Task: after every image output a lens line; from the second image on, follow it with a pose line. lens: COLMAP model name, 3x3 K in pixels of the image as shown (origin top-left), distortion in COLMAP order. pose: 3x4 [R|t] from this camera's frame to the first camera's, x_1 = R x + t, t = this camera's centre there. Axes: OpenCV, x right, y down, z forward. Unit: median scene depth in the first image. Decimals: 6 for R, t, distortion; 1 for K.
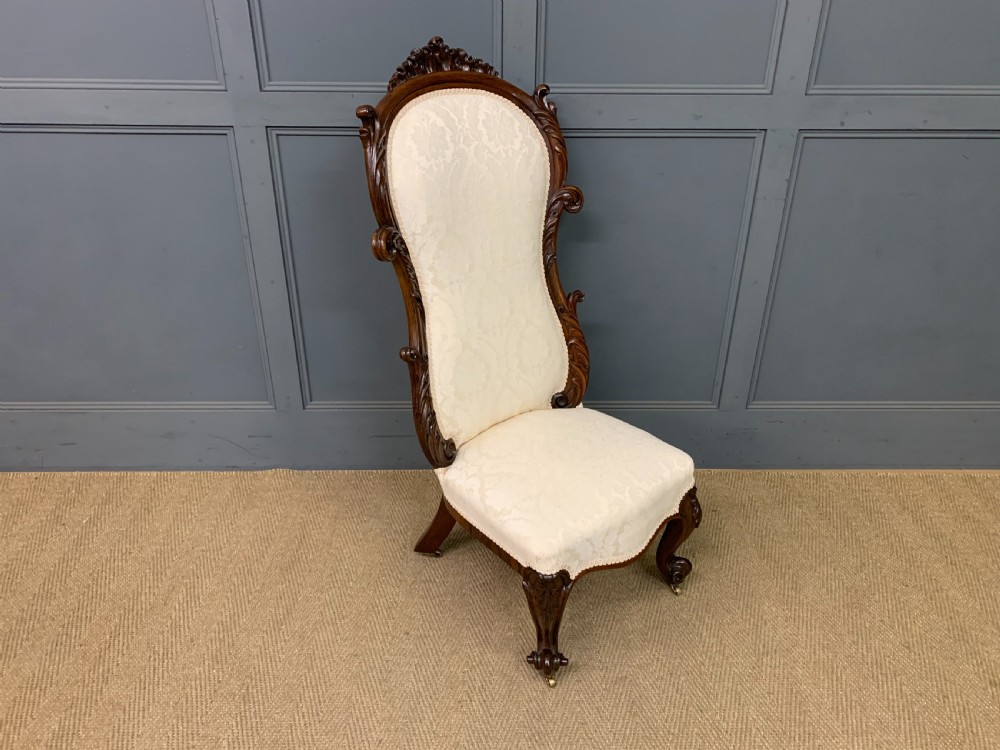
lens RADIAL K [[766.8, 0, 498.9], [0, 766.8, 368.1], [0, 0, 1]] dist [0.006834, 0.003813]
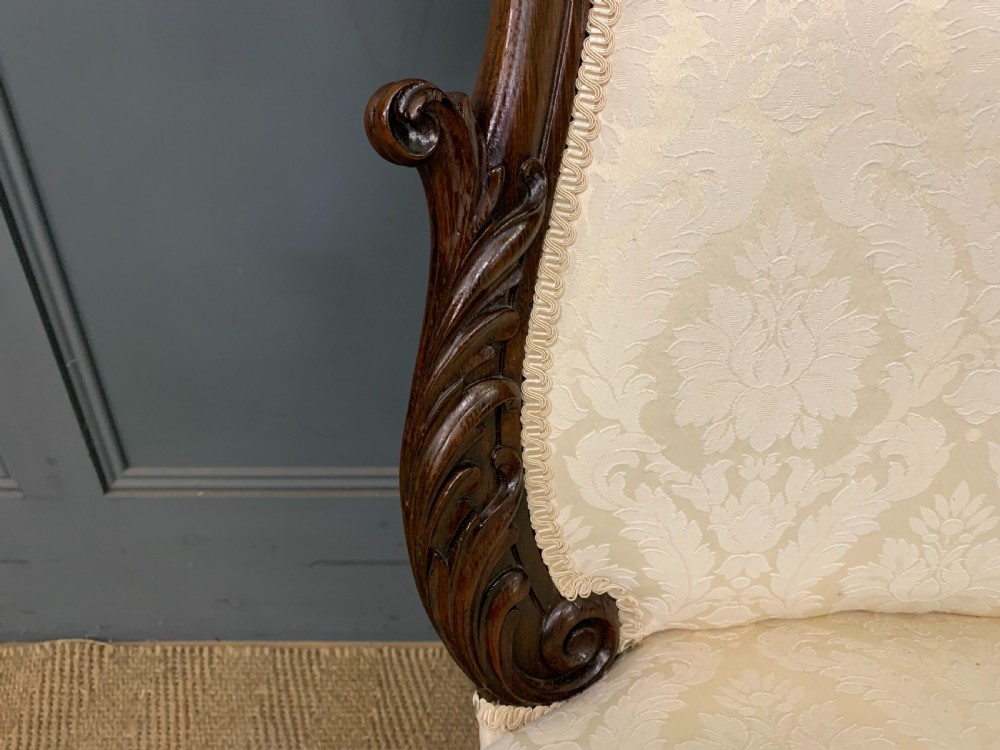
lens RADIAL K [[772.1, 0, 501.5], [0, 772.1, 370.2], [0, 0, 1]] dist [0.006201, 0.004228]
pose [[0.999755, 0.002329, -0.022009, -0.089227], [-0.000807, 0.997621, 0.068933, -0.027107], [0.022117, -0.068899, 0.997378, 0.806632]]
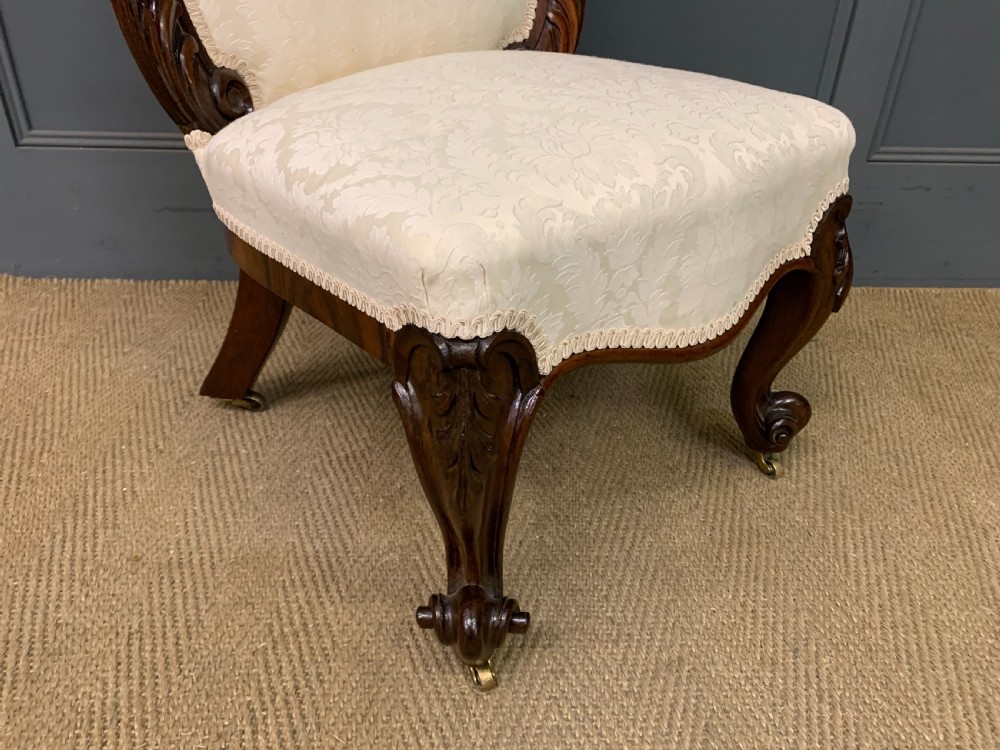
lens RADIAL K [[769.5, 0, 496.0], [0, 769.5, 388.0], [0, 0, 1]] dist [0.010326, -0.001611]
pose [[0.999251, 0.002021, 0.038643, 0.052248], [-0.004337, 0.998192, 0.059954, 0.219014], [-0.038452, -0.060076, 0.997453, 0.562980]]
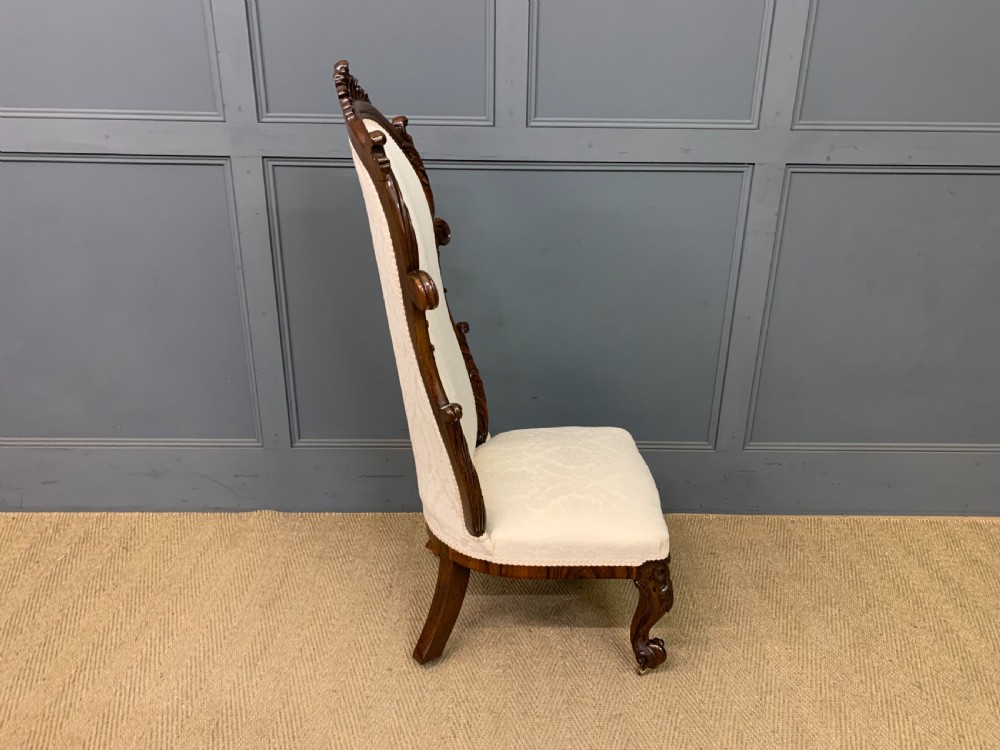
lens RADIAL K [[767.2, 0, 501.0], [0, 767.2, 380.8], [0, 0, 1]] dist [0.007753, 0.001918]
pose [[0.999981, 0.006133, 0.000661, 0.013998], [-0.006028, 0.994313, -0.106328, 0.086760], [-0.001310, 0.106322, 0.994331, 0.018658]]
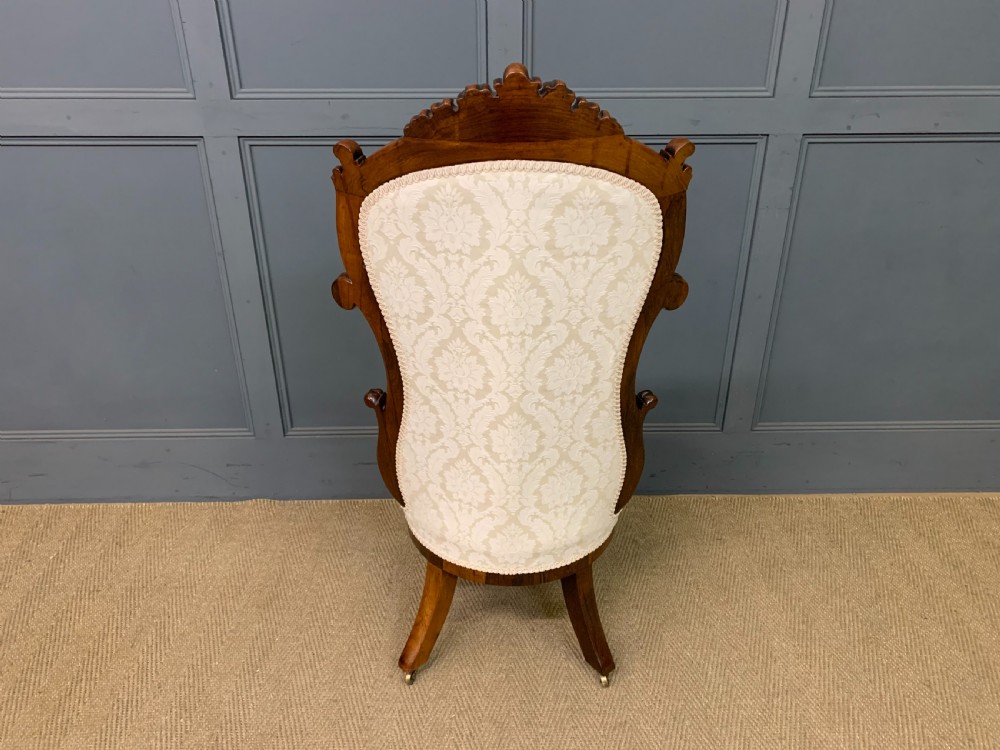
lens RADIAL K [[769.2, 0, 502.2], [0, 769.2, 380.9], [0, 0, 1]] dist [0.004176, 0.004002]
pose [[0.999949, -0.010099, 0.000035, 0.018211], [0.010099, 0.999858, -0.013491, 0.001434], [0.000101, 0.013491, 0.999909, 0.058468]]
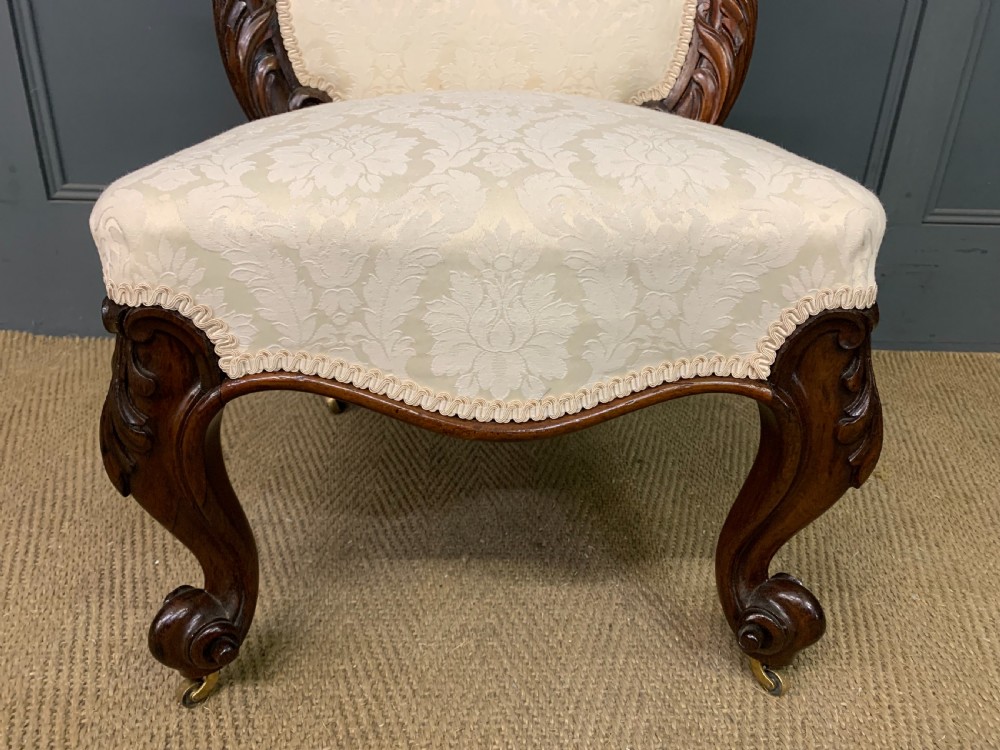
lens RADIAL K [[772.1, 0, 501.5], [0, 772.1, 370.2], [0, 0, 1]] dist [0.006201, 0.004228]
pose [[0.998520, 0.011492, 0.053154, 0.010442], [-0.008206, 0.998065, -0.061638, 0.229387], [-0.053760, 0.061110, 0.996682, 0.600961]]
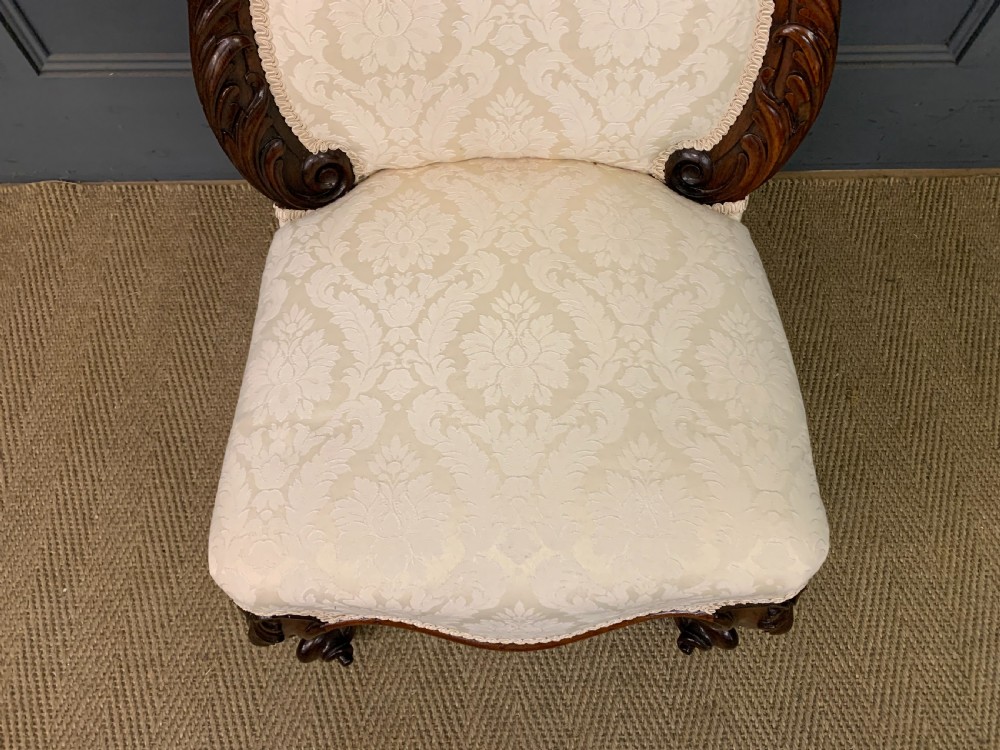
lens RADIAL K [[766.8, 0, 498.9], [0, 766.8, 368.1], [0, 0, 1]] dist [0.006834, 0.003813]
pose [[0.999946, -0.009020, 0.005148, 0.013520], [0.004095, 0.797944, 0.602717, -0.095281], [-0.009544, -0.602664, 0.797938, 0.642061]]
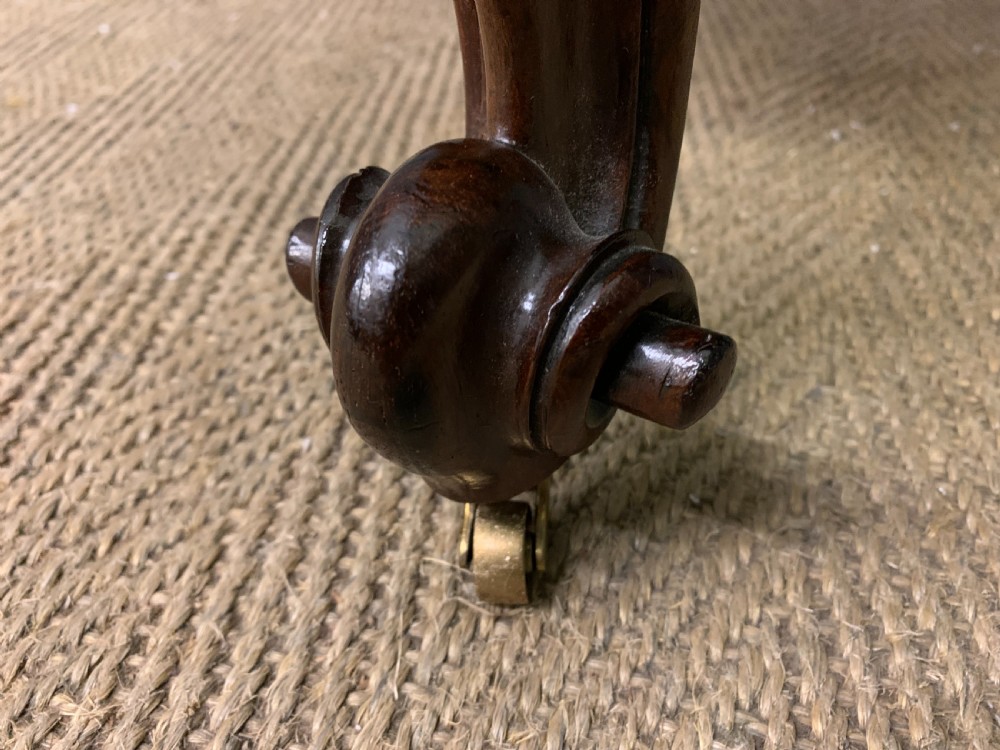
lens RADIAL K [[766.8, 0, 498.9], [0, 766.8, 368.1], [0, 0, 1]] dist [0.006834, 0.003813]
pose [[0.893982, 0.249453, -0.372249, 0.086857], [-0.162483, 0.954642, 0.249515, 0.320513], [0.417606, -0.162578, 0.893965, 0.810109]]
